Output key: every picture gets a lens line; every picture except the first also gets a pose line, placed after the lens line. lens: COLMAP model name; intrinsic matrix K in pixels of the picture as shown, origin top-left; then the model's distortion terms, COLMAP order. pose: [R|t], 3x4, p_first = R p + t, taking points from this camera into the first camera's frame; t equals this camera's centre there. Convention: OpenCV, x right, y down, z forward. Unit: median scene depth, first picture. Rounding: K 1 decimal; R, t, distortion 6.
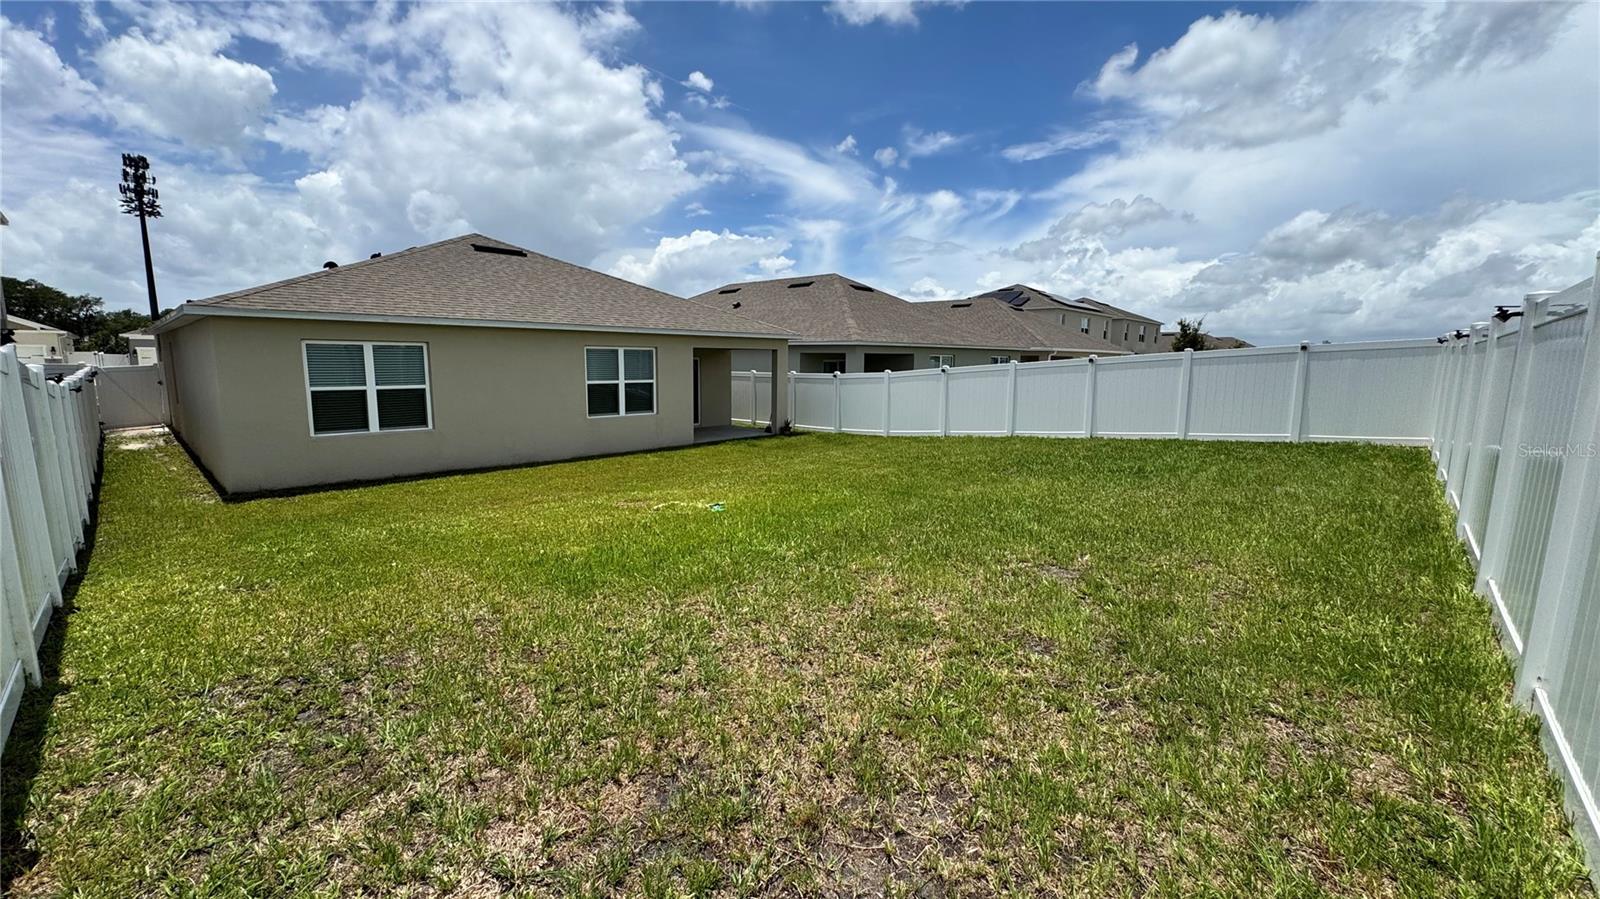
lens RADIAL K [[639.6, 0, 802.8], [0, 639.6, 453.1], [0, 0, 1]] dist [0.001152, 0.000190]
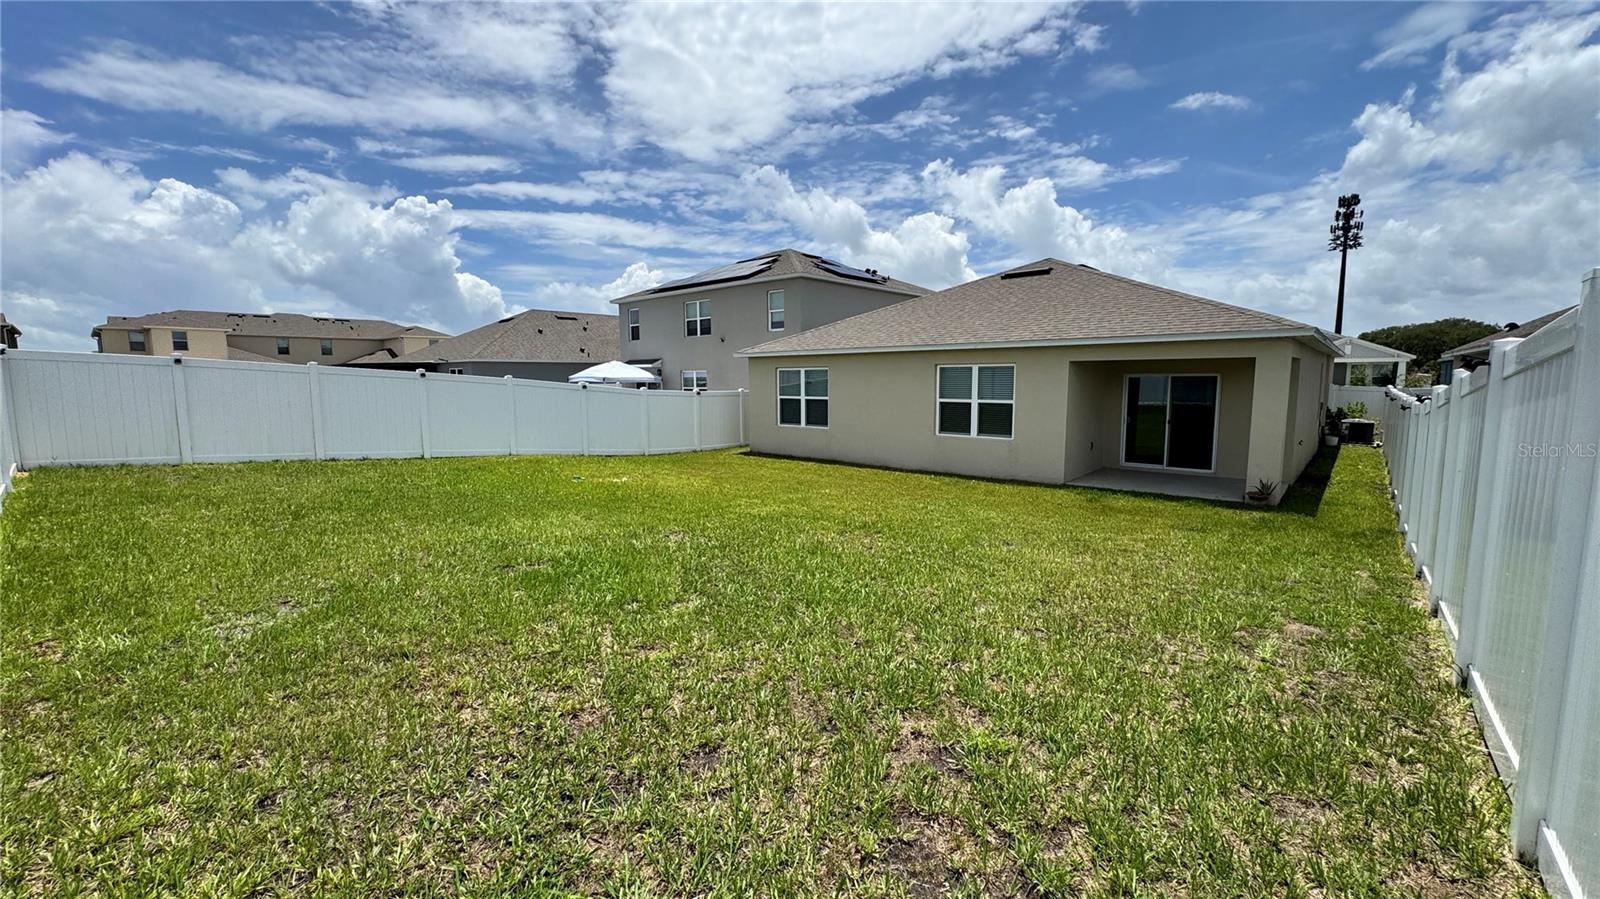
lens RADIAL K [[639.6, 0, 802.8], [0, 639.6, 453.1], [0, 0, 1]] dist [0.001152, 0.000190]
pose [[0.082109, 0.110775, -0.990448, 0.648775], [-0.138144, 0.985475, 0.098766, -0.095556], [0.987003, 0.128715, 0.096219, 0.682474]]
